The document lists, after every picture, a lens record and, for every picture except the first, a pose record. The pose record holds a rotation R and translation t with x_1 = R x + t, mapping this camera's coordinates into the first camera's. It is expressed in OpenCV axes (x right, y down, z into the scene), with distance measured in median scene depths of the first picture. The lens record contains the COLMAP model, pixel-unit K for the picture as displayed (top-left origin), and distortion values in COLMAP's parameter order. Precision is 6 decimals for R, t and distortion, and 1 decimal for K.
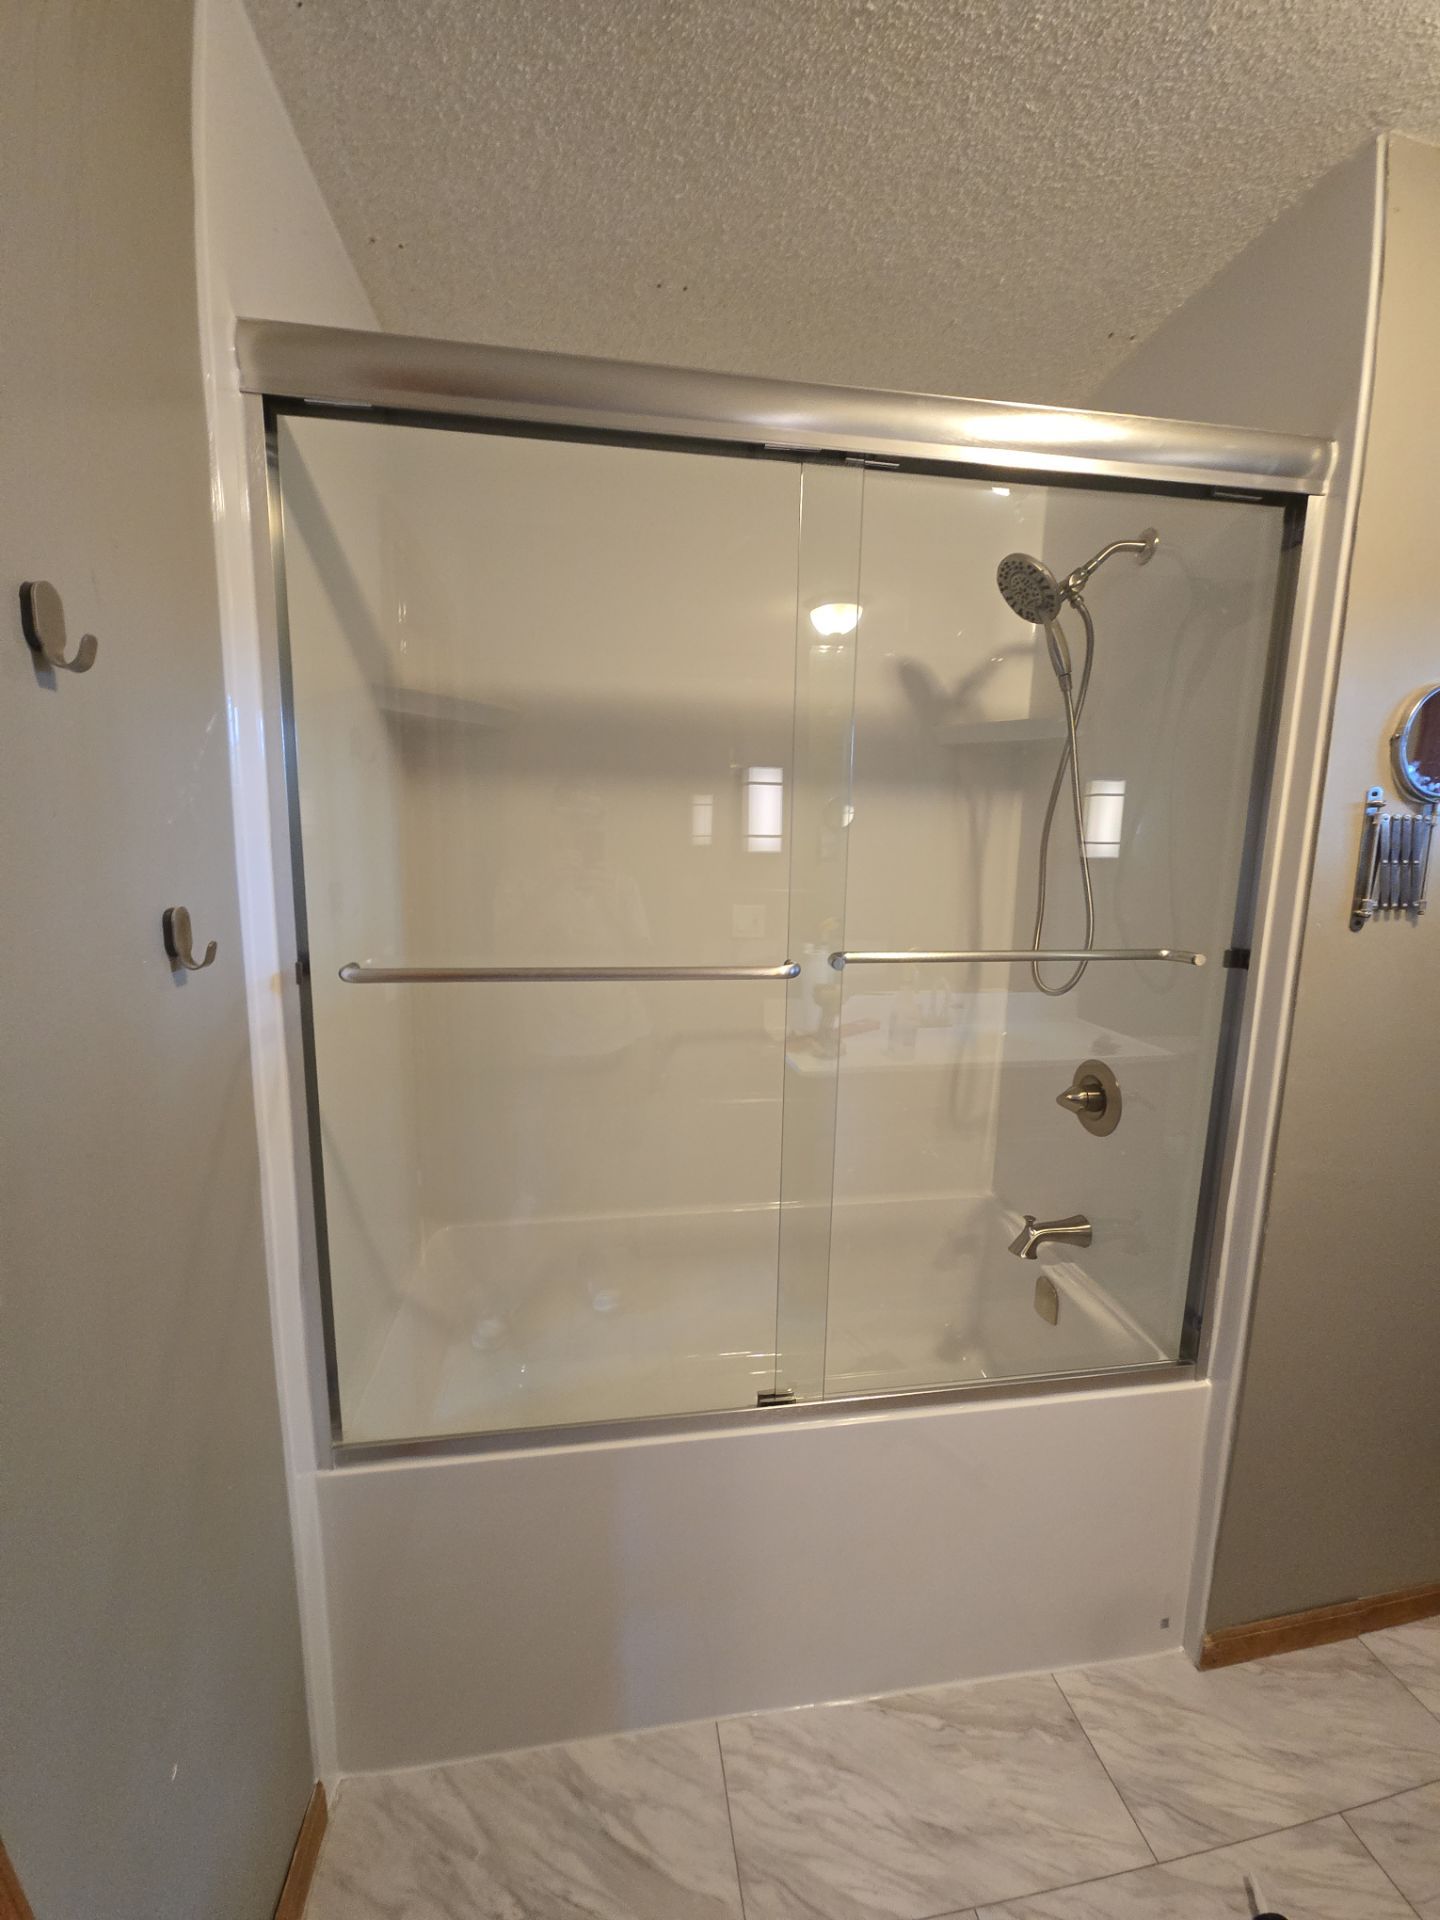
lens RADIAL K [[776.5, 0, 720.5], [0, 776.5, 966.0], [0, 0, 1]] dist [0.002322, -0.003436]
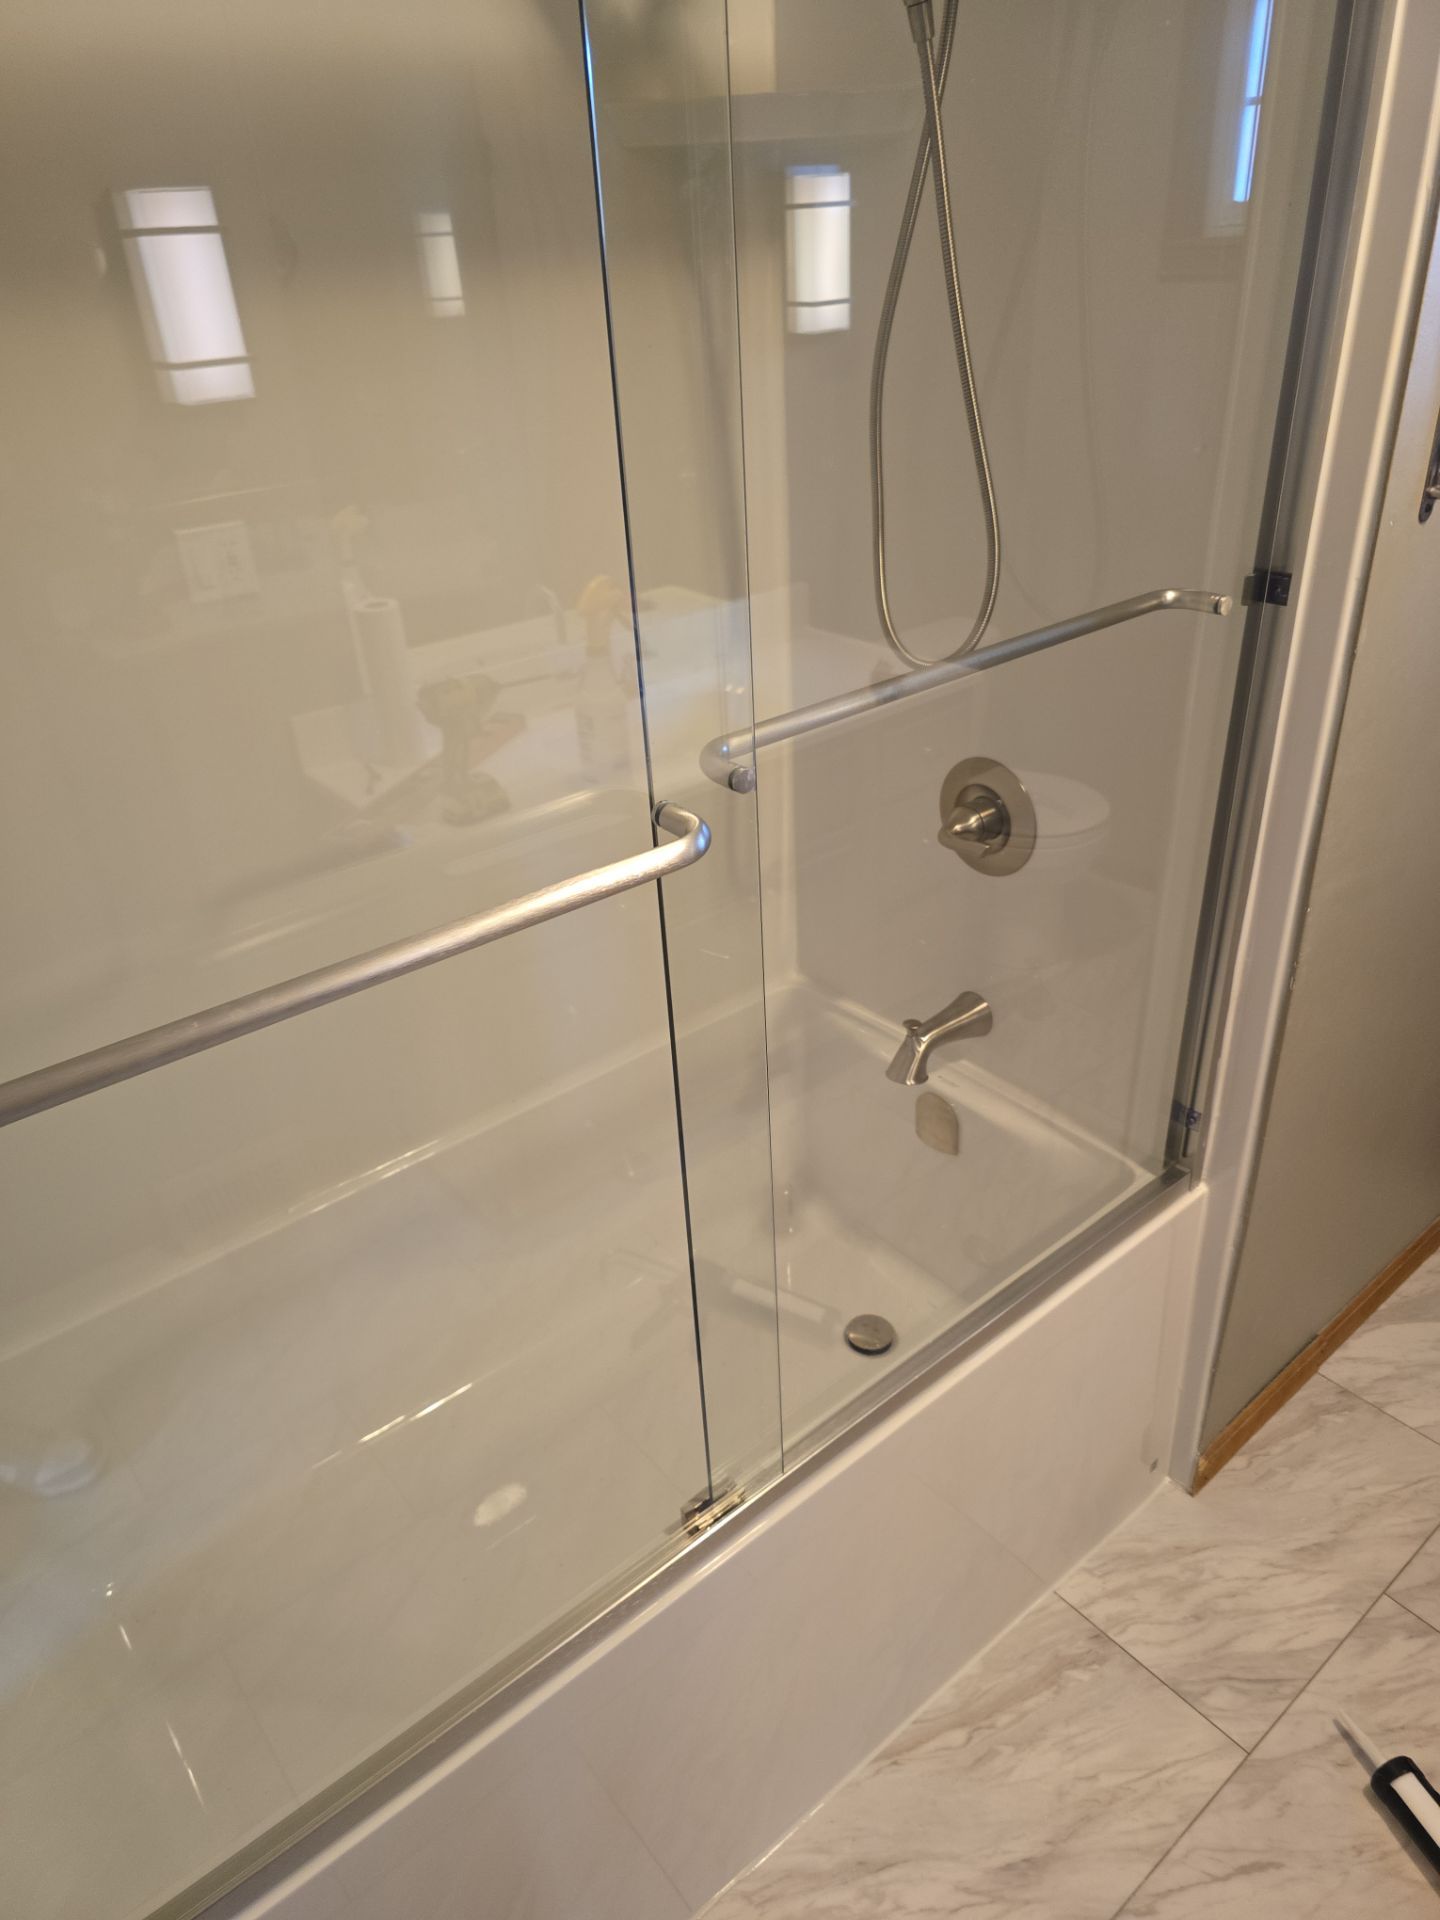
lens RADIAL K [[1296.8, 0, 737.8], [0, 1296.8, 965.0], [0, 0, 1]] dist [0.045621, -0.044354]
pose [[0.858931, -0.300894, 0.414367, -0.179793], [0.140415, 0.916539, 0.374485, -0.164740], [-0.492464, -0.263474, 0.829494, 0.256222]]
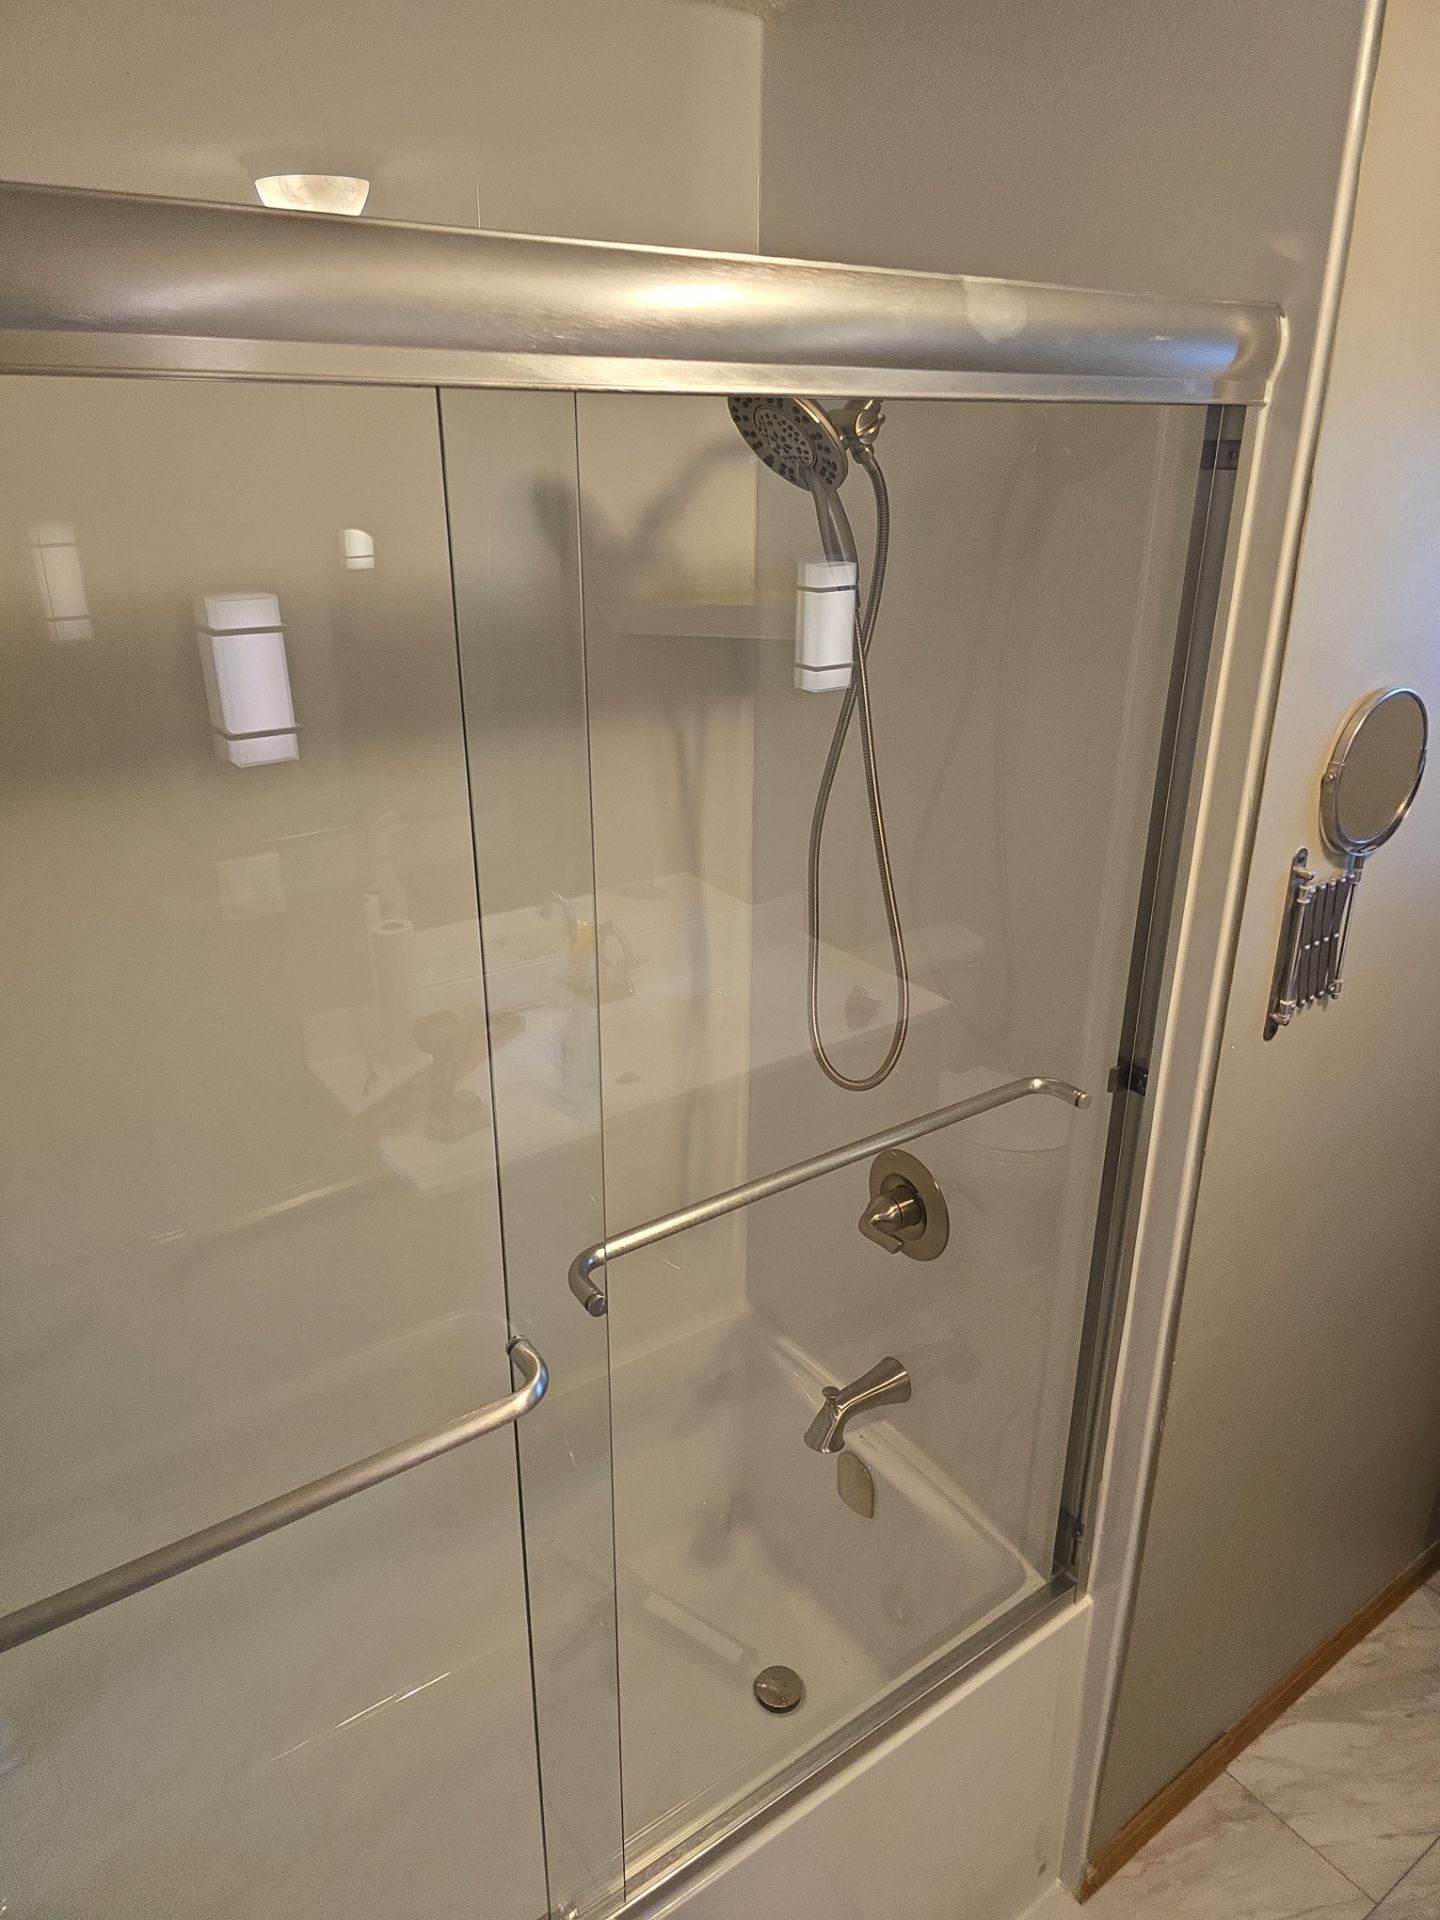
lens RADIAL K [[1296.8, 0, 737.1], [0, 1296.8, 962.5], [0, 0, 1]] dist [0.045621, -0.044354]
pose [[0.893493, -0.177274, 0.412607, -0.081314], [0.078238, 0.966185, 0.245692, -0.380682], [-0.442210, -0.187243, 0.877149, 0.158368]]
